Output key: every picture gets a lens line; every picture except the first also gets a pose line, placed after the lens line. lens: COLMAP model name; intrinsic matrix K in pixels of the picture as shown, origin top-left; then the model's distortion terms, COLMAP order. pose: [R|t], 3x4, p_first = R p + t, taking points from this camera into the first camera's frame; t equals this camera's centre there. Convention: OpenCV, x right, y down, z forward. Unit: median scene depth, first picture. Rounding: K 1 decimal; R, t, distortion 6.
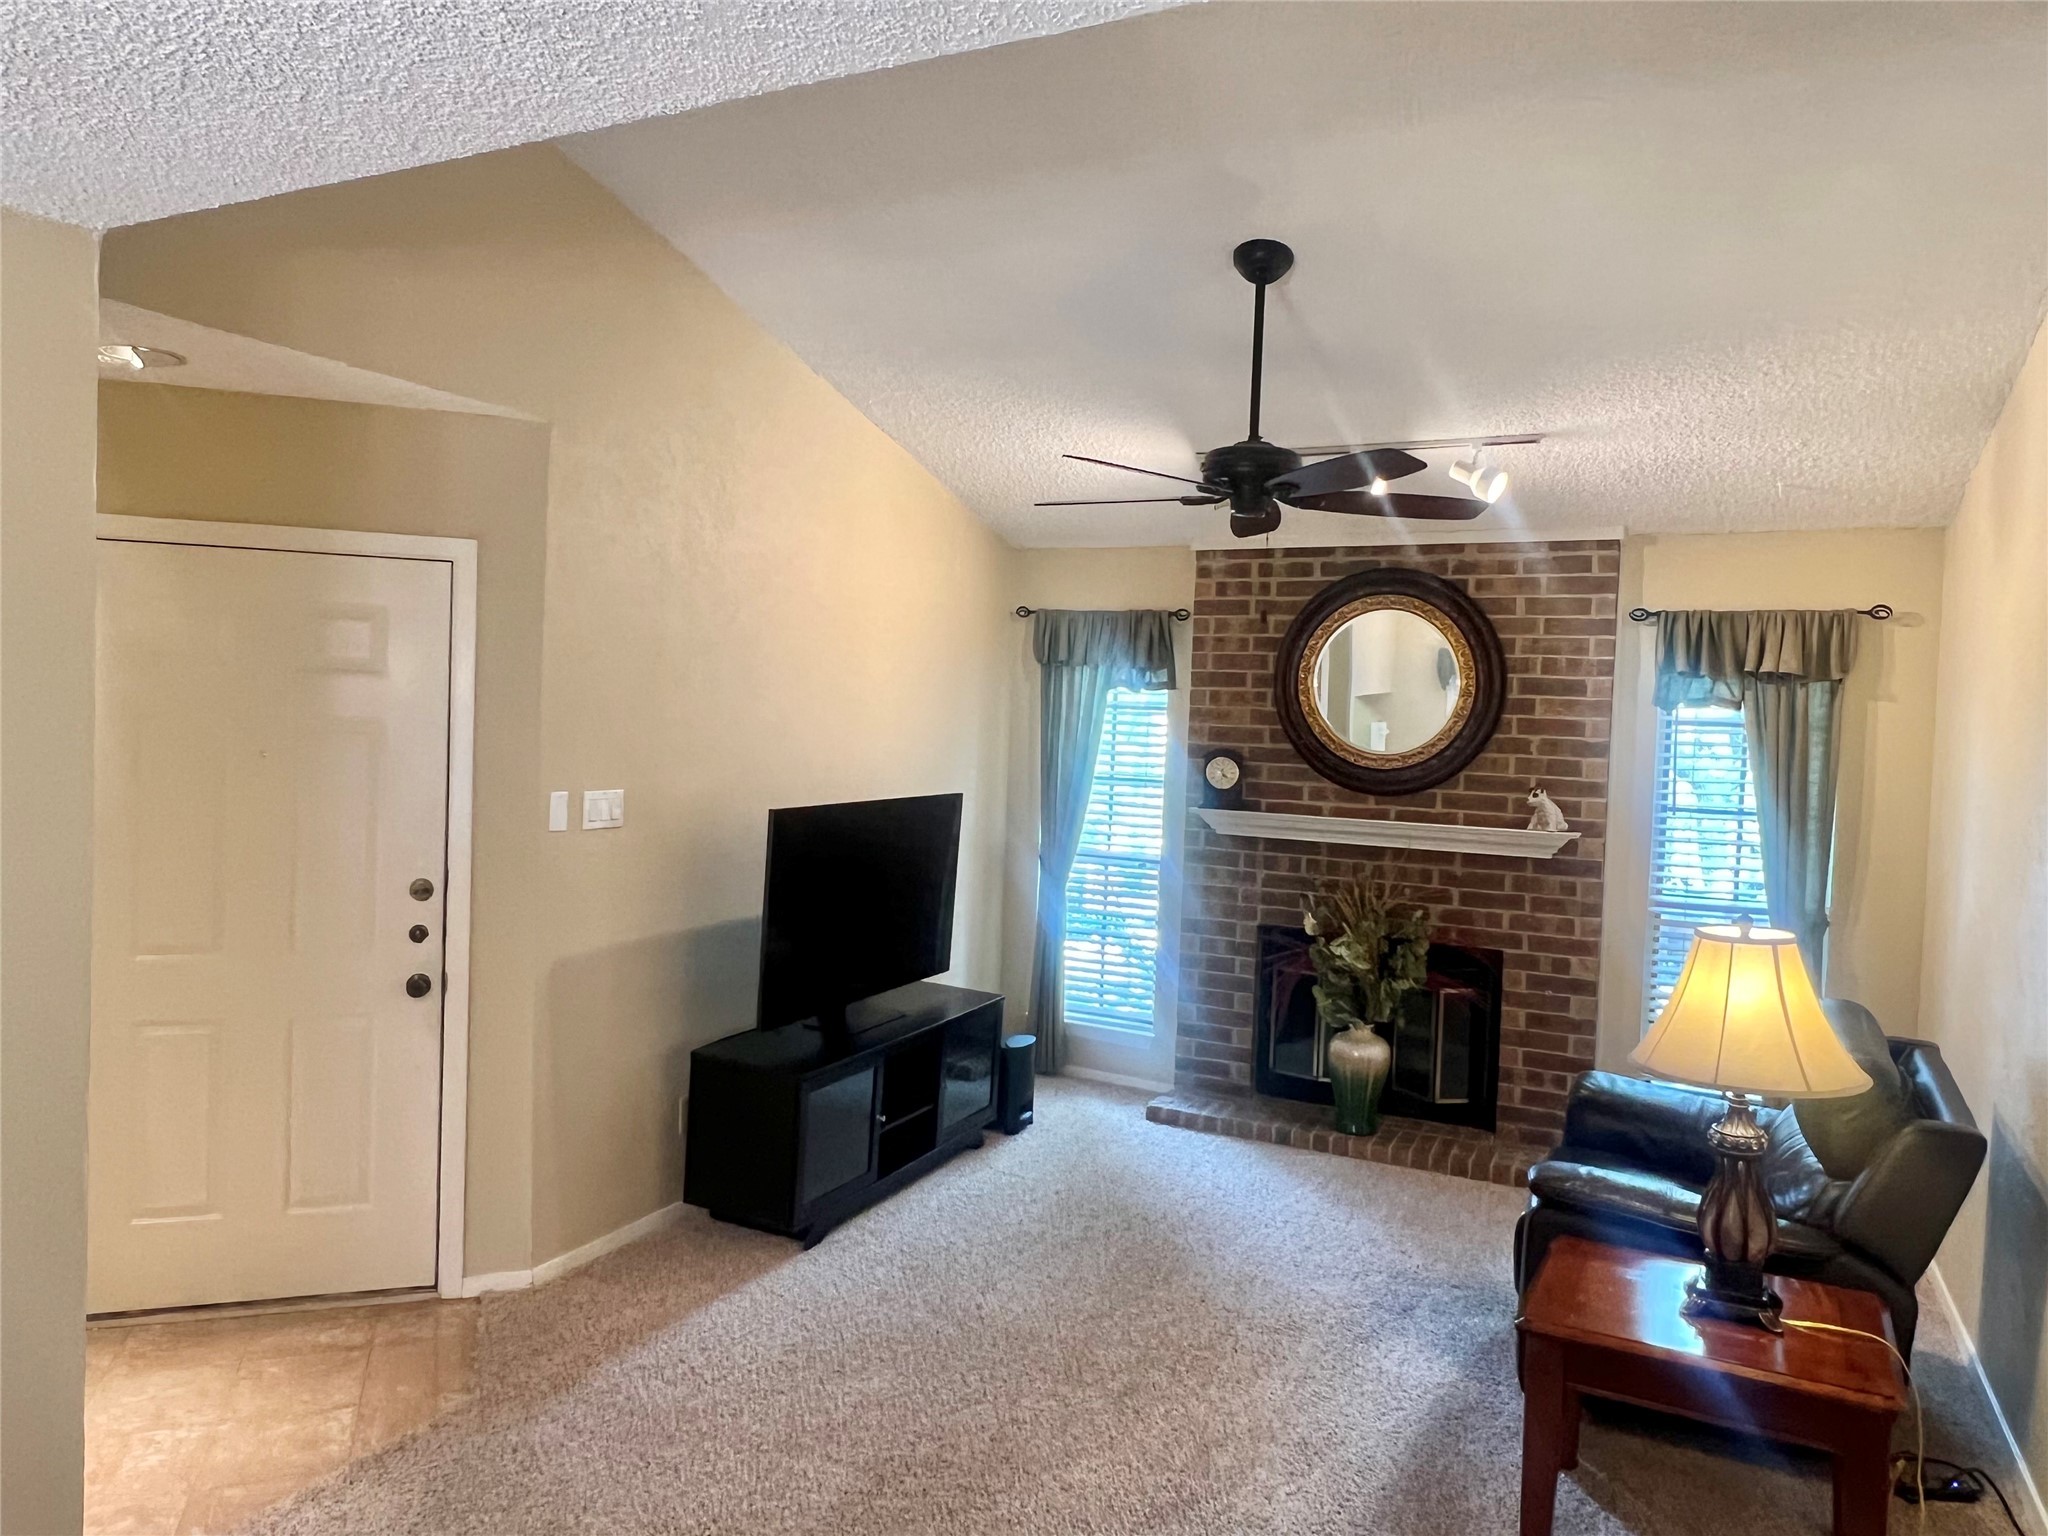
lens RADIAL K [[1374.5, 0, 1008.1], [0, 1374.5, 758.0], [0, 0, 1]] dist [0.000825, -0.003931]
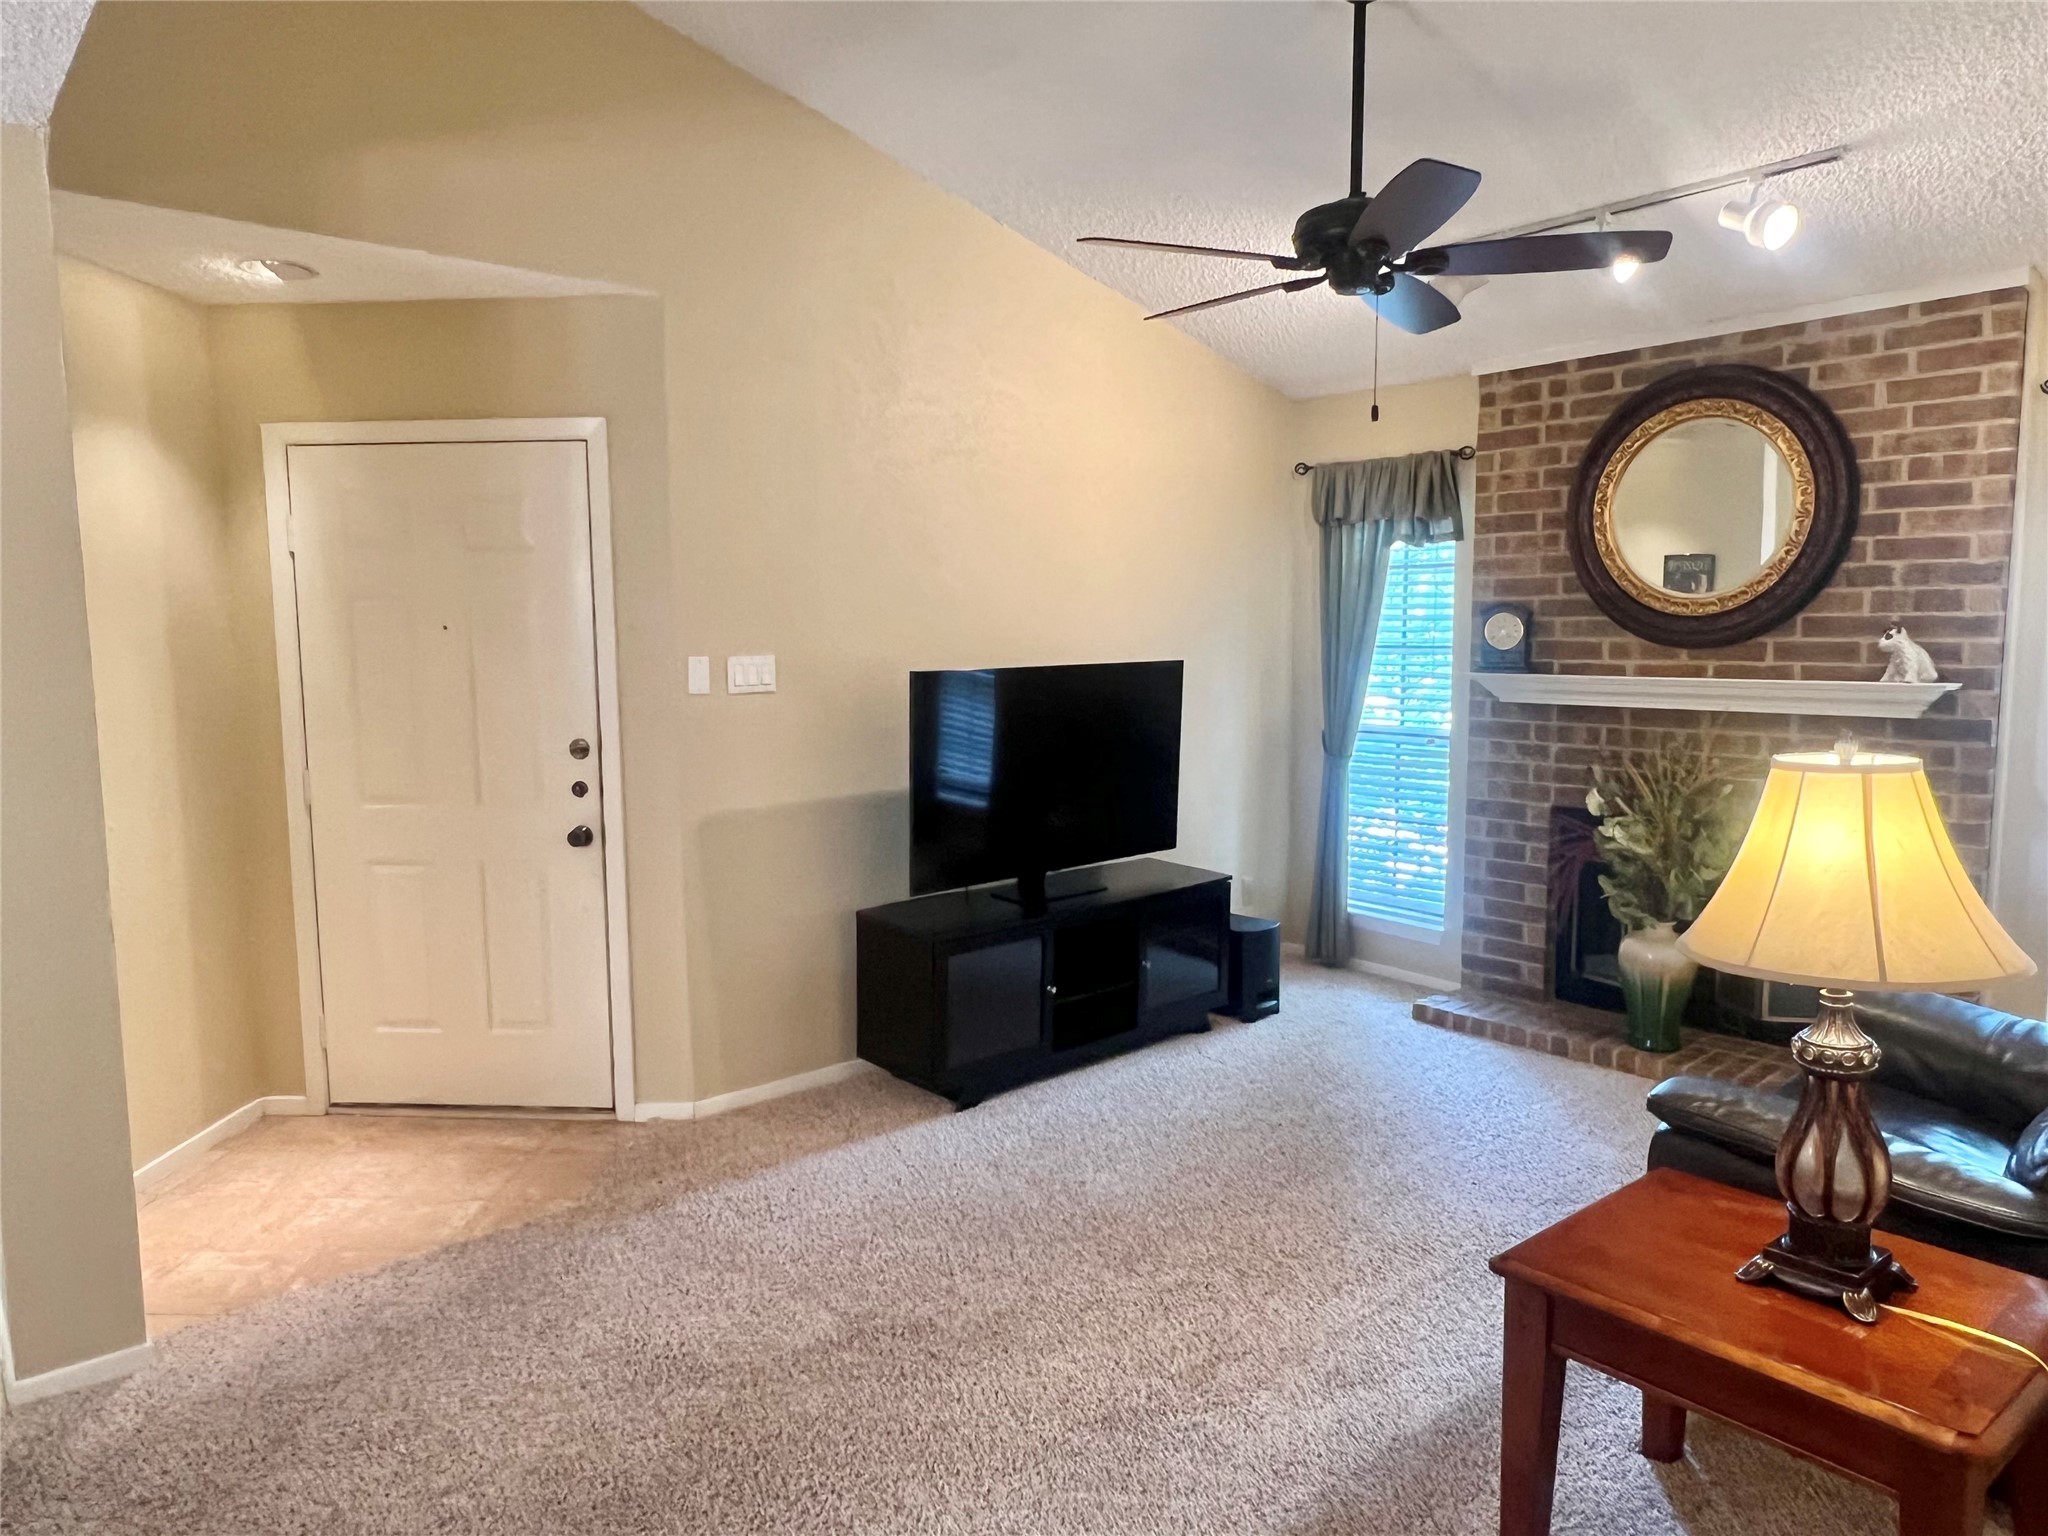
lens RADIAL K [[1324.8, 0, 1029.5], [0, 1324.8, 774.0], [0, 0, 1]] dist [-0.004901, -0.001172]
pose [[0.925933, -0.002440, -0.377680, 0.209787], [0.029272, 0.997435, 0.065321, 0.040517], [0.376552, -0.071538, 0.923629, 0.116871]]
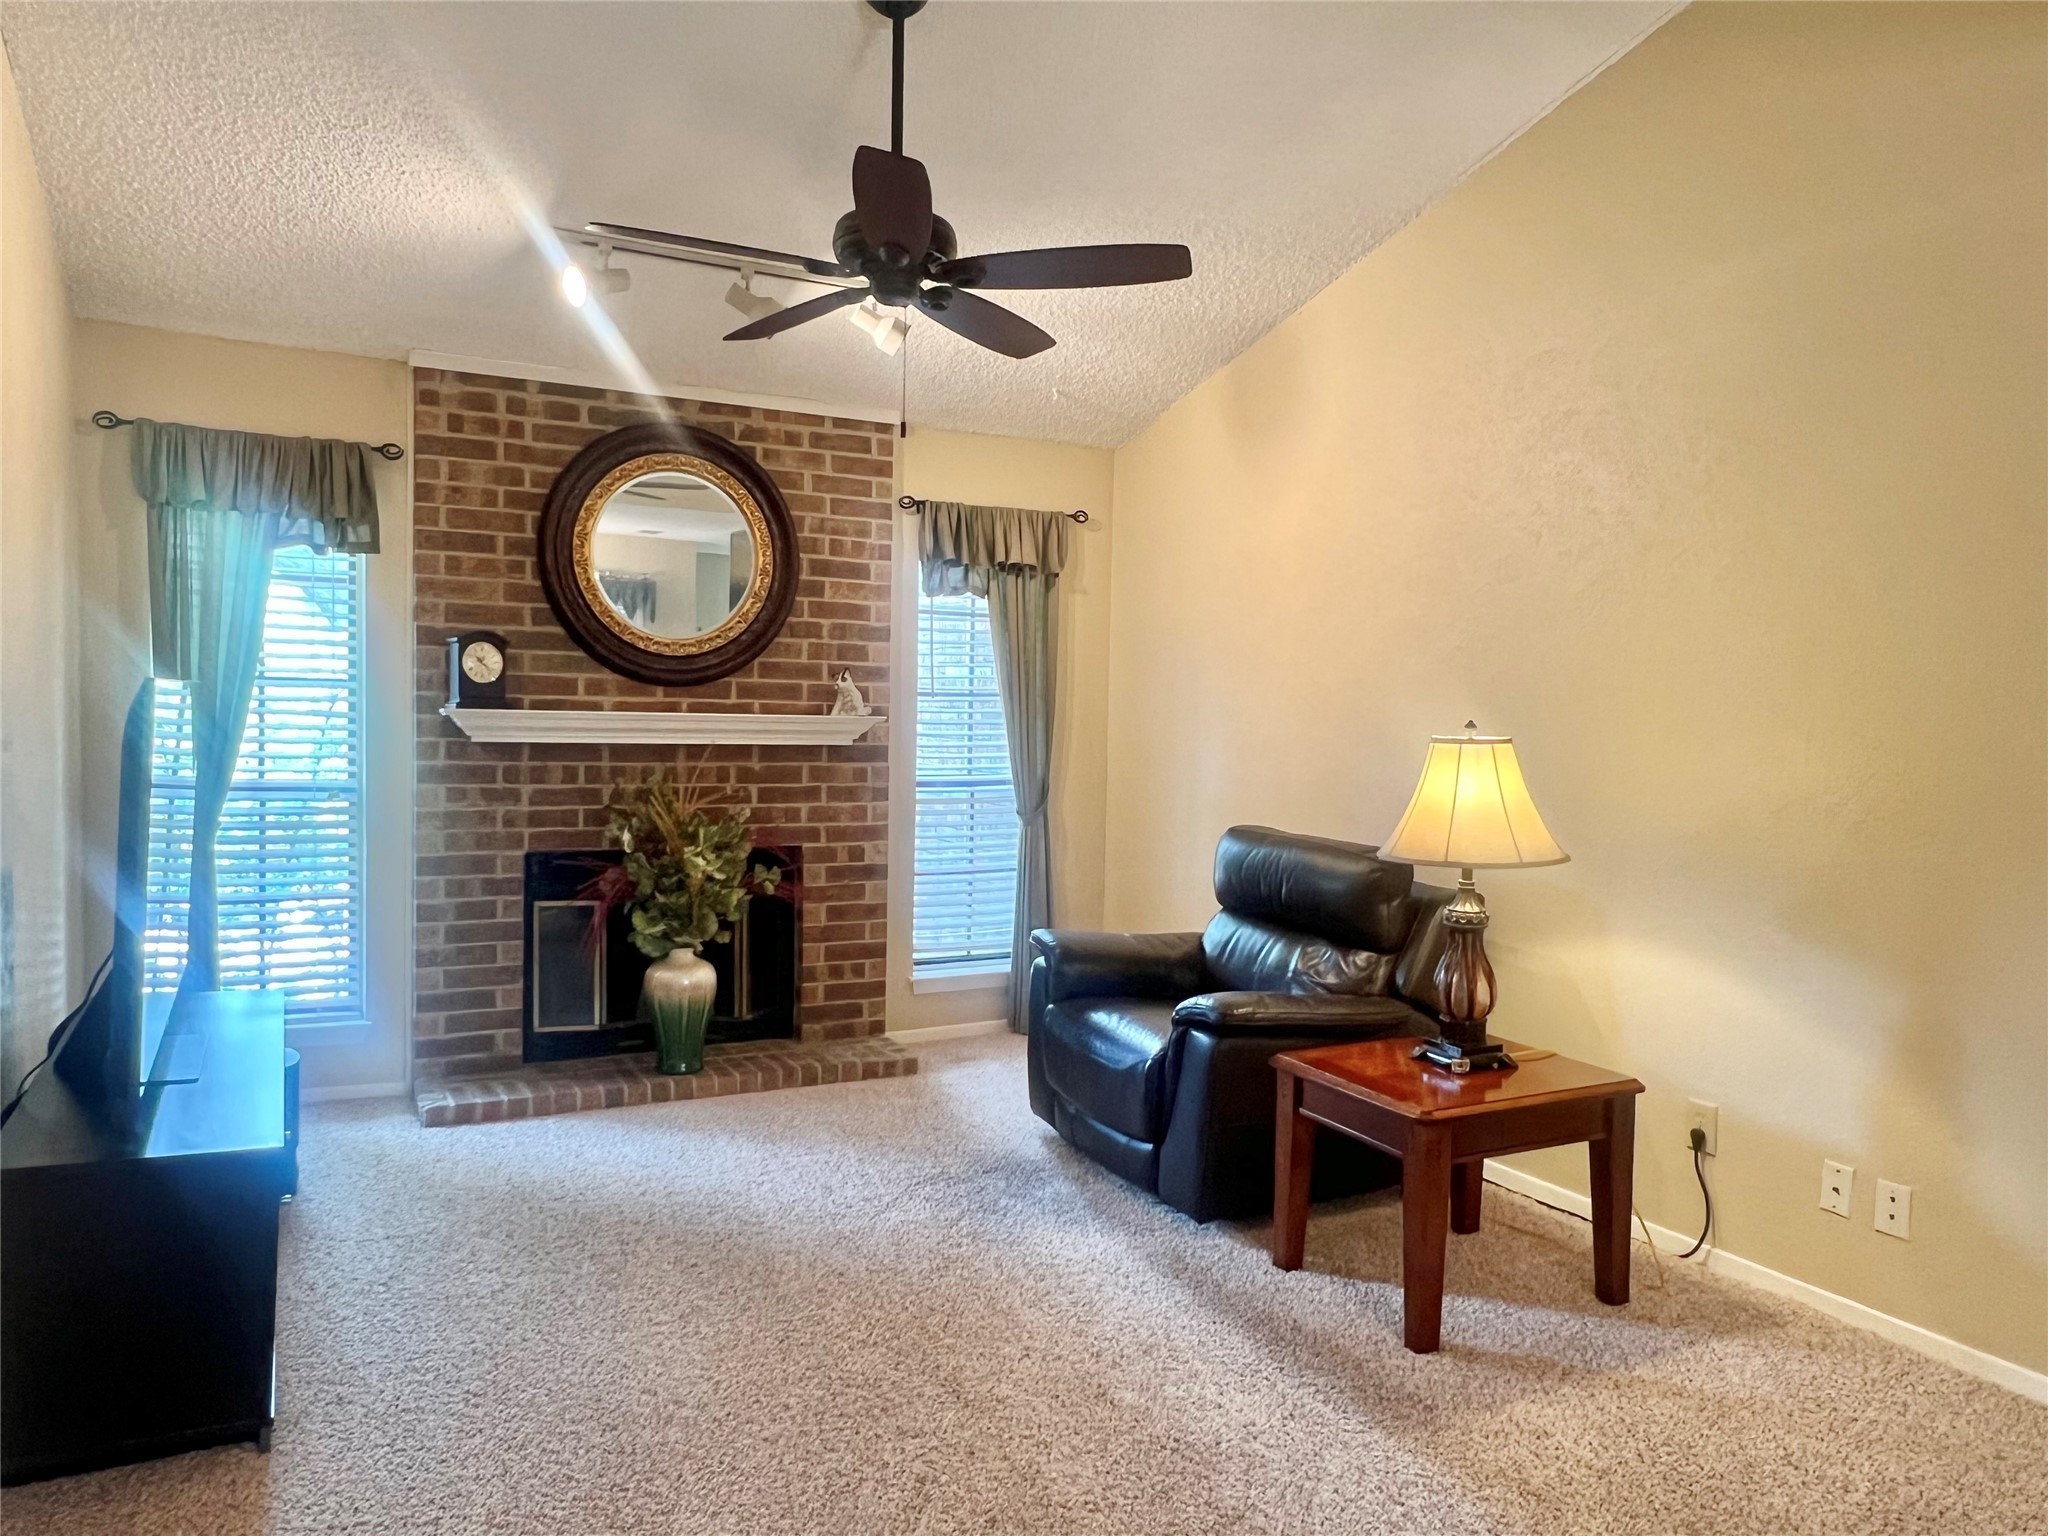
lens RADIAL K [[1374.5, 0, 1025.2], [0, 1374.5, 769.4], [0, 0, 1]] dist [0.000825, -0.003931]
pose [[0.577755, -0.057929, 0.814152, -0.325767], [0.027154, 0.998290, 0.051761, 0.042567], [-0.815758, -0.007798, 0.578340, 0.326385]]
